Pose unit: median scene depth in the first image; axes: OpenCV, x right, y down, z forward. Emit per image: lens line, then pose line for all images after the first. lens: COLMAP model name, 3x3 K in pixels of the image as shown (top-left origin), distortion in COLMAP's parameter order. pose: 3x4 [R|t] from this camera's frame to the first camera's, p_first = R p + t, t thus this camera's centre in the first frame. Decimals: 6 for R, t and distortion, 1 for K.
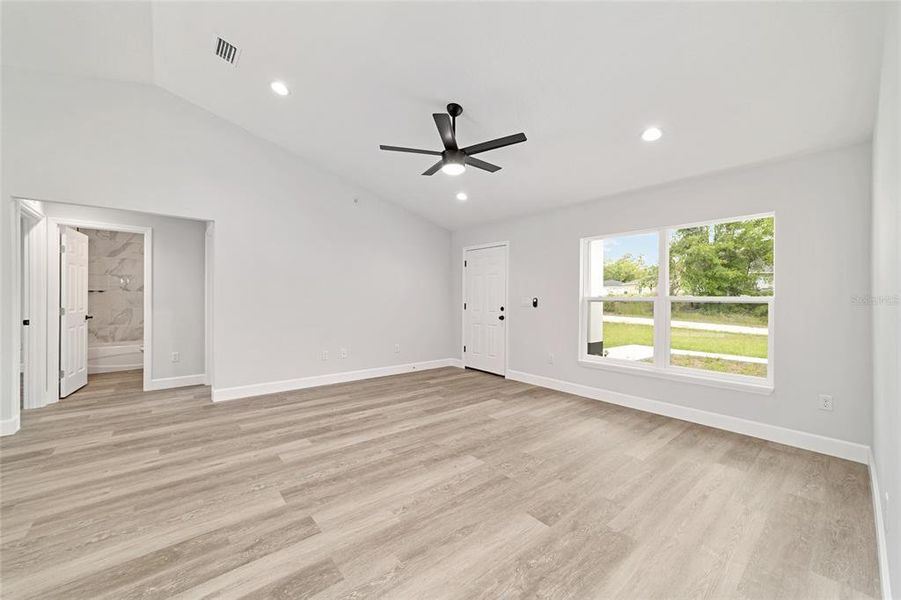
lens RADIAL K [[346.7, 0, 446.3], [0, 346.7, 298.1], [0, 0, 1]] dist [-0.018822, 0.008775]
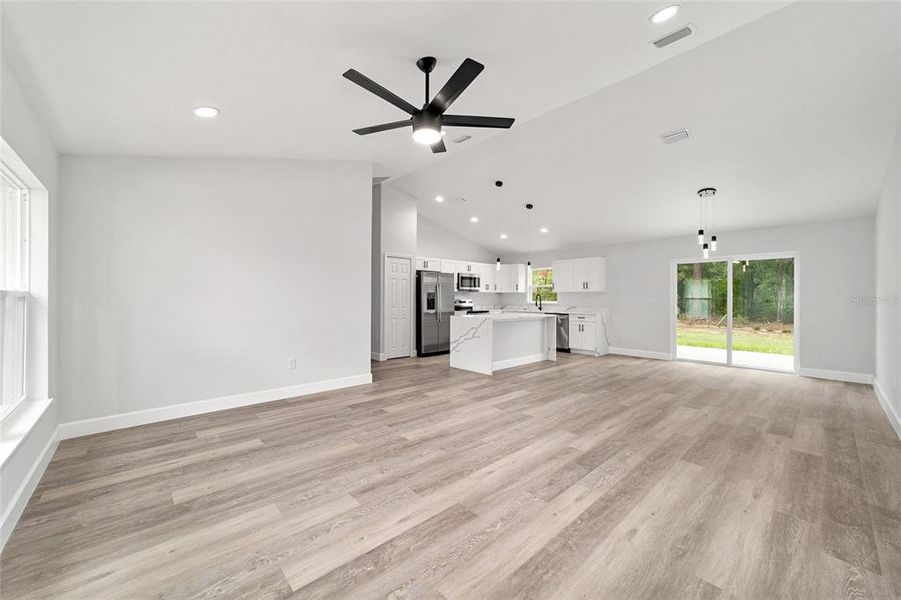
lens RADIAL K [[346.7, 0, 446.3], [0, 346.7, 298.1], [0, 0, 1]] dist [-0.018822, 0.008775]
pose [[-0.999038, -0.009910, -0.042715, 0.006084], [-0.010003, 0.999948, 0.001972, -0.001110], [0.042693, 0.002398, -0.999085, 1.788471]]
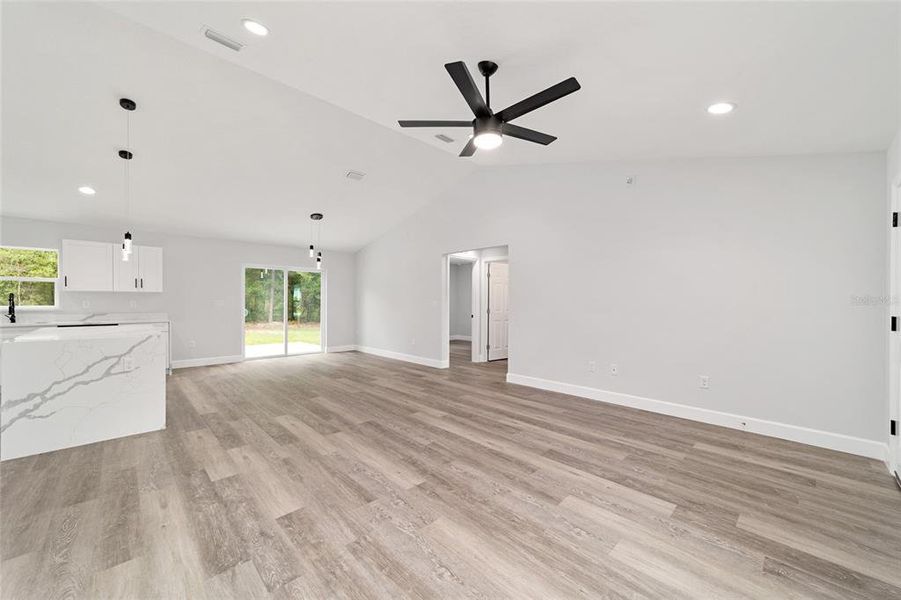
lens RADIAL K [[346.7, 0, 446.3], [0, 346.7, 298.1], [0, 0, 1]] dist [-0.018822, 0.008775]
pose [[0.072755, -0.016622, -0.997211, 0.813780], [-0.004769, 0.999844, -0.017013, 0.003900], [0.997338, 0.005994, 0.072664, 0.839828]]
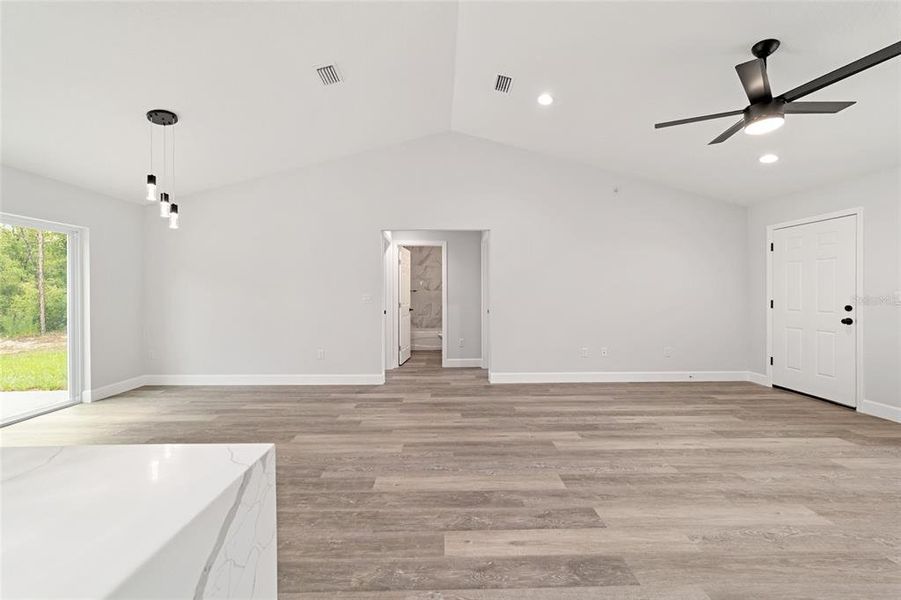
lens RADIAL K [[352.4, 0, 446.2], [0, 352.4, 294.3], [0, 0, 1]] dist [-0.019660, 0.009299]
pose [[0.782170, -0.008144, -0.623011, -0.050250], [0.007810, 0.999964, -0.003265, -0.000620], [0.623016, -0.002312, 0.782206, -0.049926]]
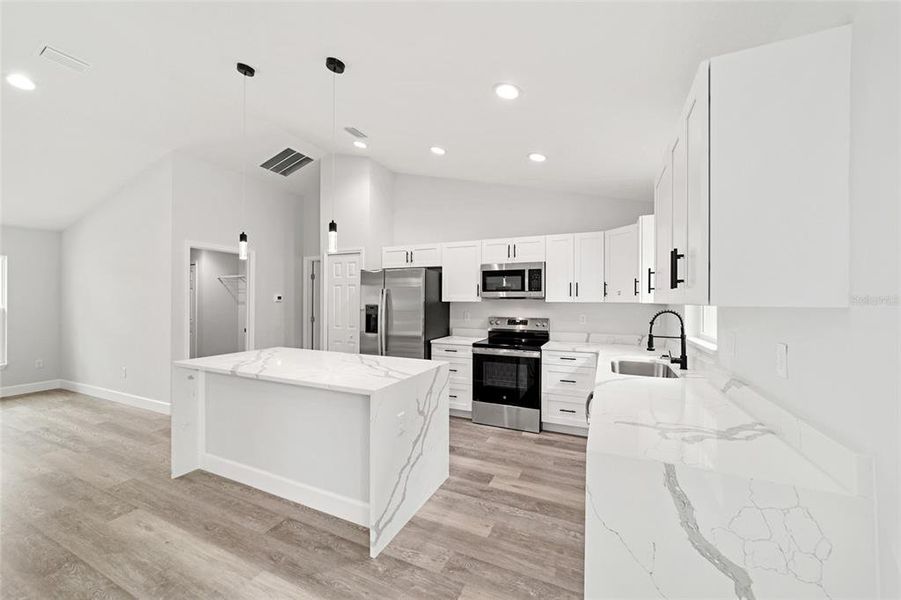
lens RADIAL K [[346.7, 0, 446.3], [0, 346.7, 298.1], [0, 0, 1]] dist [-0.018822, 0.008775]
pose [[-0.431326, -0.004898, 0.902183, -1.352706], [-0.002542, 0.999988, 0.004213, -0.065434], [-0.902193, -0.000476, -0.431333, -0.179165]]
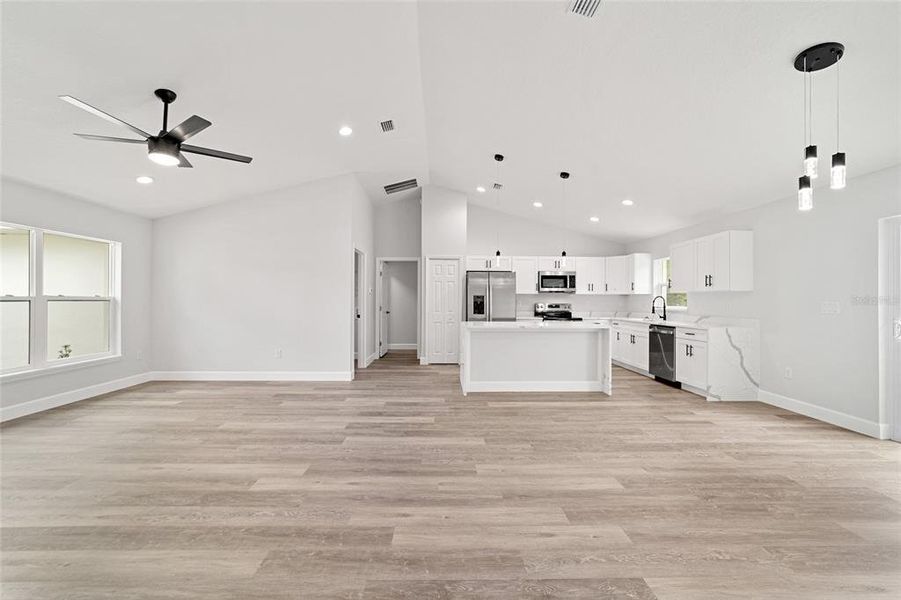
lens RADIAL K [[351.2, 0, 446.6], [0, 351.2, 301.6], [0, 0, 1]] dist [-0.020932, 0.000056]
pose [[-0.784457, -0.011776, 0.620071, -1.126991], [-0.009369, 0.999931, 0.007137, -0.007820], [-0.620112, -0.000211, -0.784513, 1.240727]]
